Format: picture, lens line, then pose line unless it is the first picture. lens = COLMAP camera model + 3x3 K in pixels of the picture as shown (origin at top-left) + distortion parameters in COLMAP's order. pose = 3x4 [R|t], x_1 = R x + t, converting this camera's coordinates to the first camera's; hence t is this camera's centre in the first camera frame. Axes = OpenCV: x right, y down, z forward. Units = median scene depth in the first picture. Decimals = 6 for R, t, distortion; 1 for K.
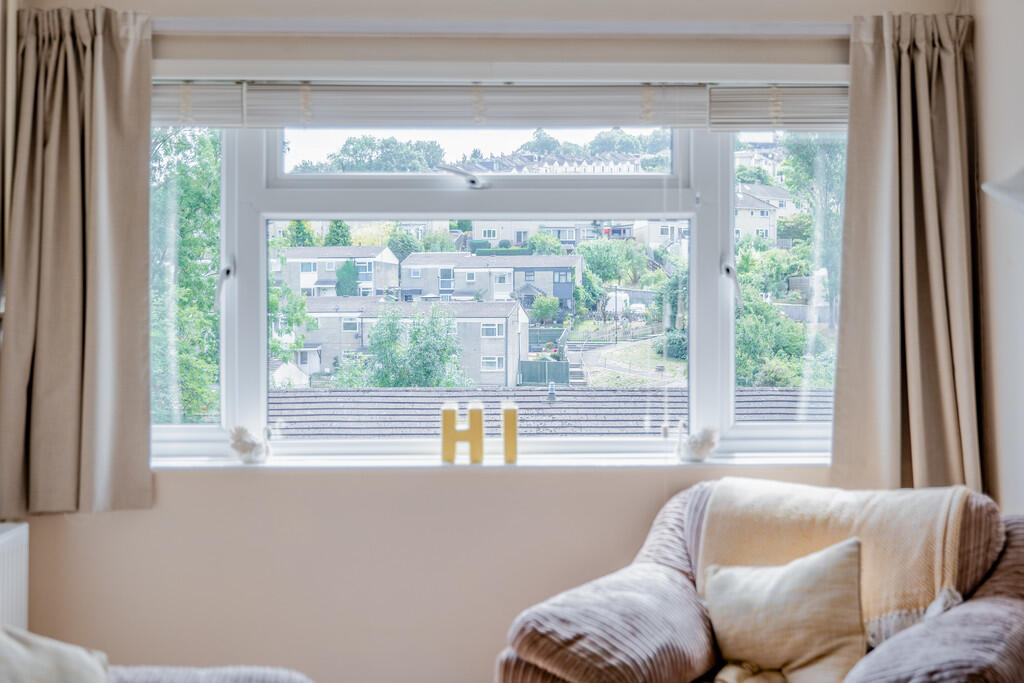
lens RADIAL K [[1437.9, 0, 512.0], [0, 1437.9, 341.5], [0, 0, 1]] dist [-0.009030, -0.056063]
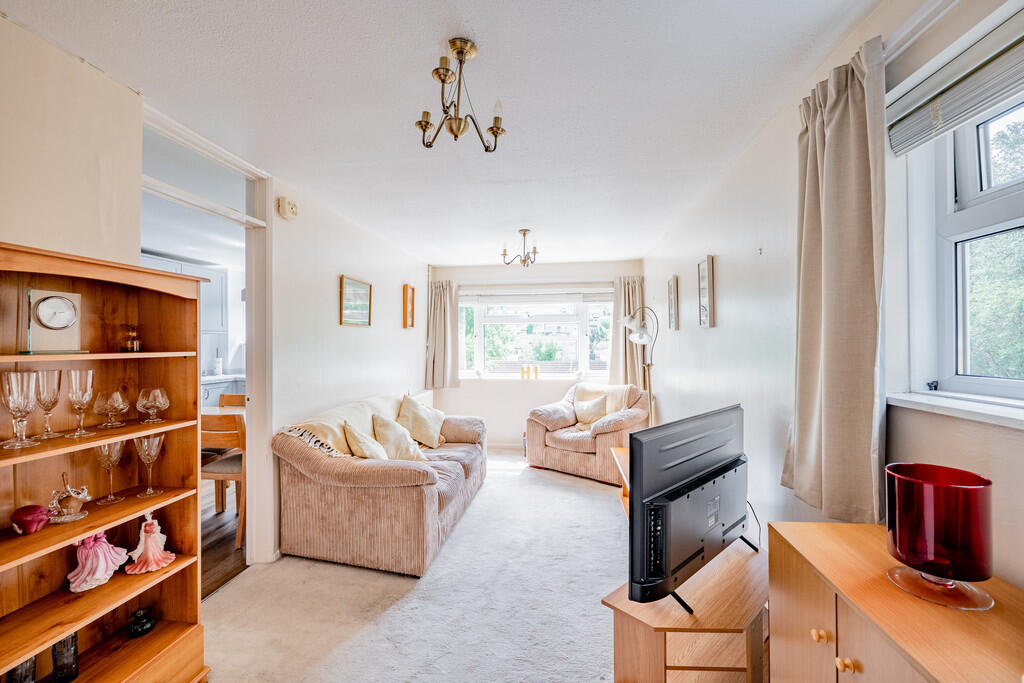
lens RADIAL K [[417.2, 0, 512.0], [0, 417.2, 341.5], [0, 0, 1]] dist [-0.003600, -0.000031]
pose [[0.988067, -0.004413, -0.153963, 0.126217], [0.002230, 0.999895, -0.014346, -0.012361], [0.154010, 0.013831, 0.987973, -0.304002]]
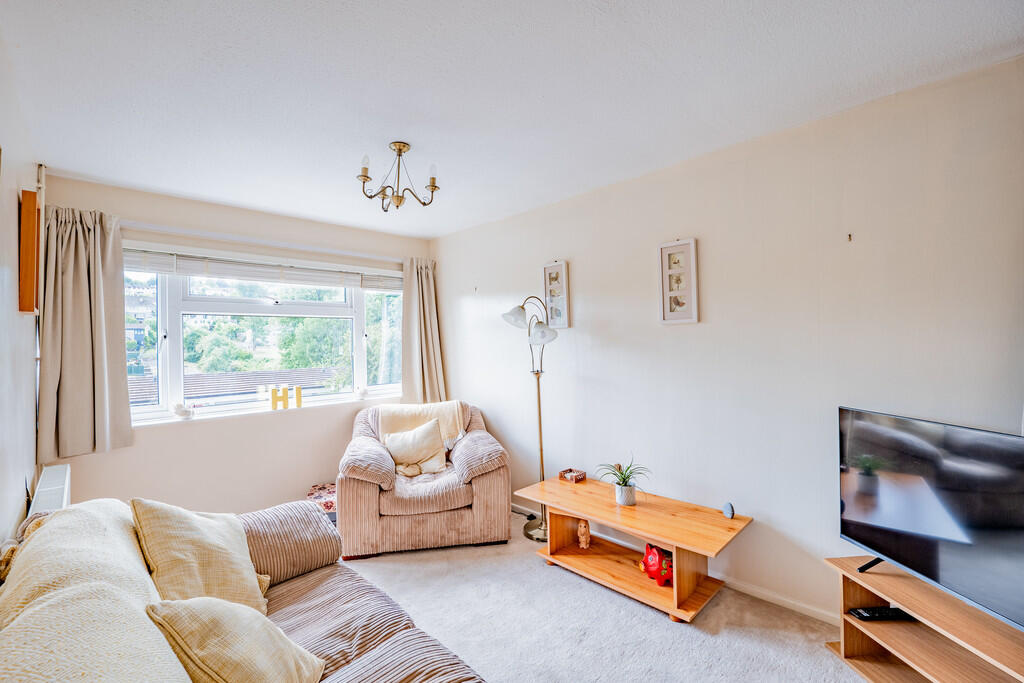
lens RADIAL K [[432.9, 0, 496.2], [0, 432.9, 343.3], [0, 0, 1]] dist [-0.012758, 0.000193]
pose [[0.747989, -0.013282, 0.663578, -0.261442], [0.026914, 0.999584, -0.010331, -0.016724], [-0.663165, 0.025587, 0.748036, 0.144007]]
